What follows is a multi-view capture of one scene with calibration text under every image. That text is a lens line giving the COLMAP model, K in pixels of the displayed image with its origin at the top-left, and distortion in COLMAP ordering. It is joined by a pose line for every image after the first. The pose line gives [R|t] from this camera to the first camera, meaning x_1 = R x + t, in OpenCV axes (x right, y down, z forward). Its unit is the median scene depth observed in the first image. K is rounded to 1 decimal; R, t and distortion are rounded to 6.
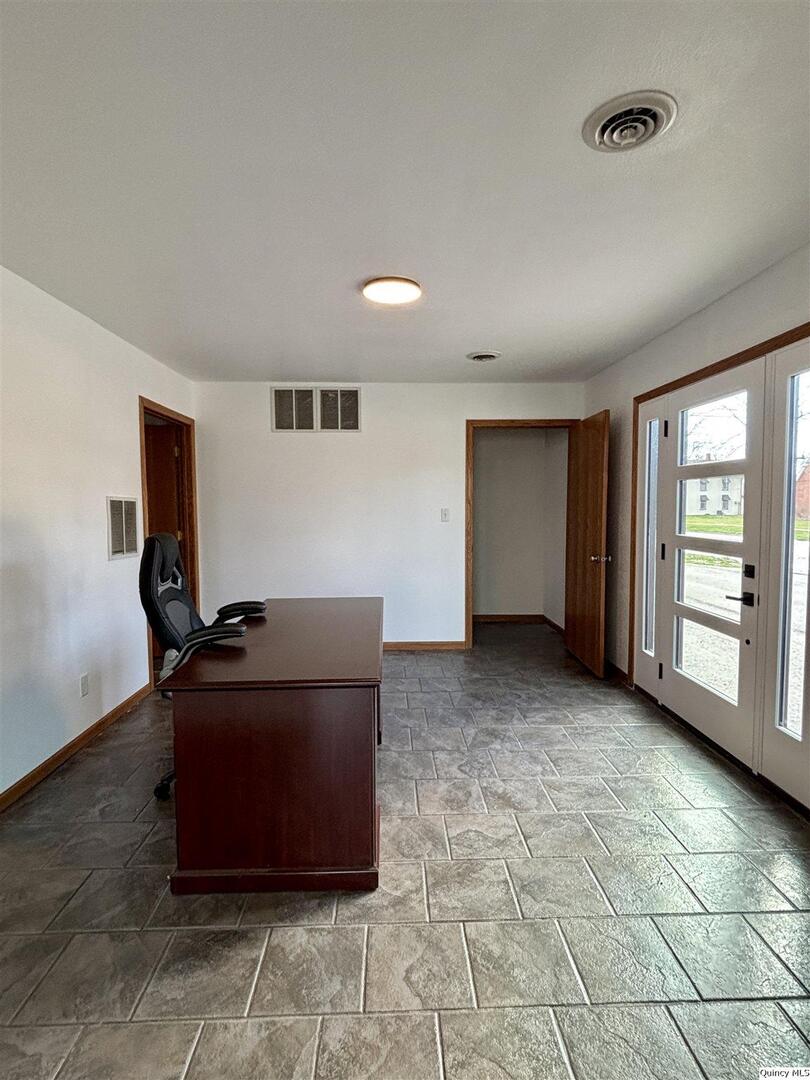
lens RADIAL K [[544.3, 0, 410.8], [0, 544.3, 542.5], [0, 0, 1]] dist [-0.000633, -0.000108]
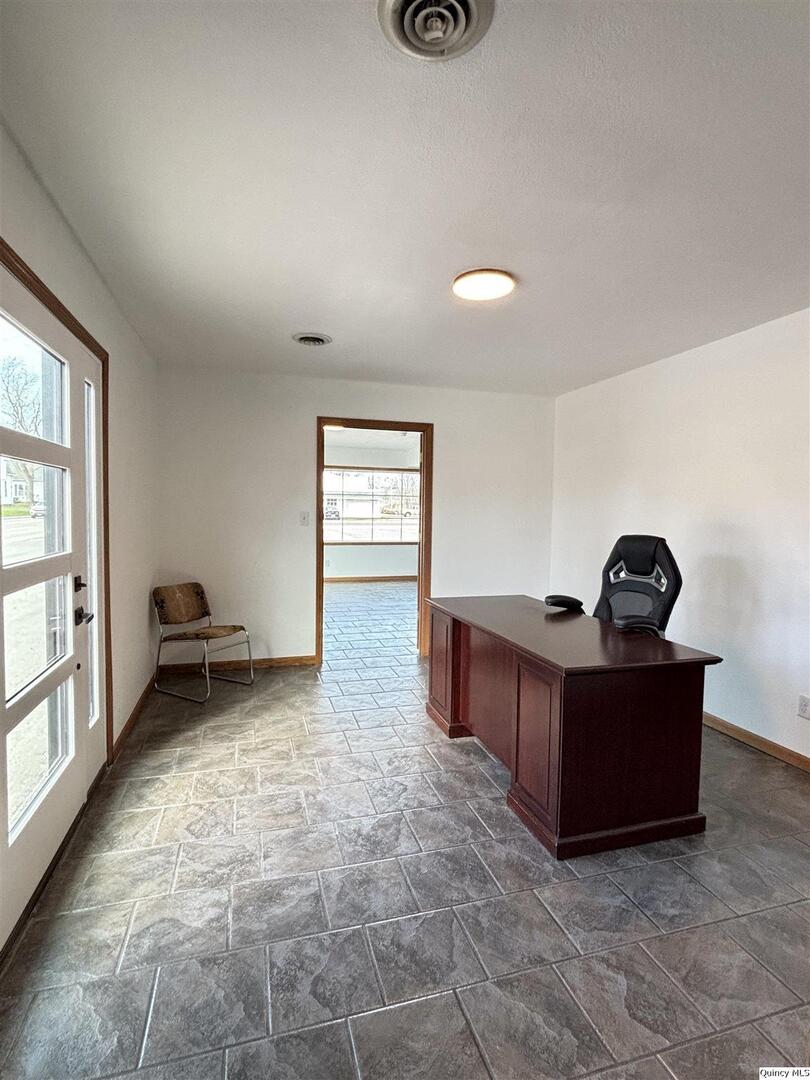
lens RADIAL K [[544.3, 0, 407.7], [0, 544.3, 534.7], [0, 0, 1]] dist [-0.000633, -0.000108]
pose [[-0.969749, -0.000039, -0.244103, 0.268611], [-0.030573, 0.992145, 0.121297, -0.116223], [0.242181, 0.125091, -0.962133, 1.579390]]
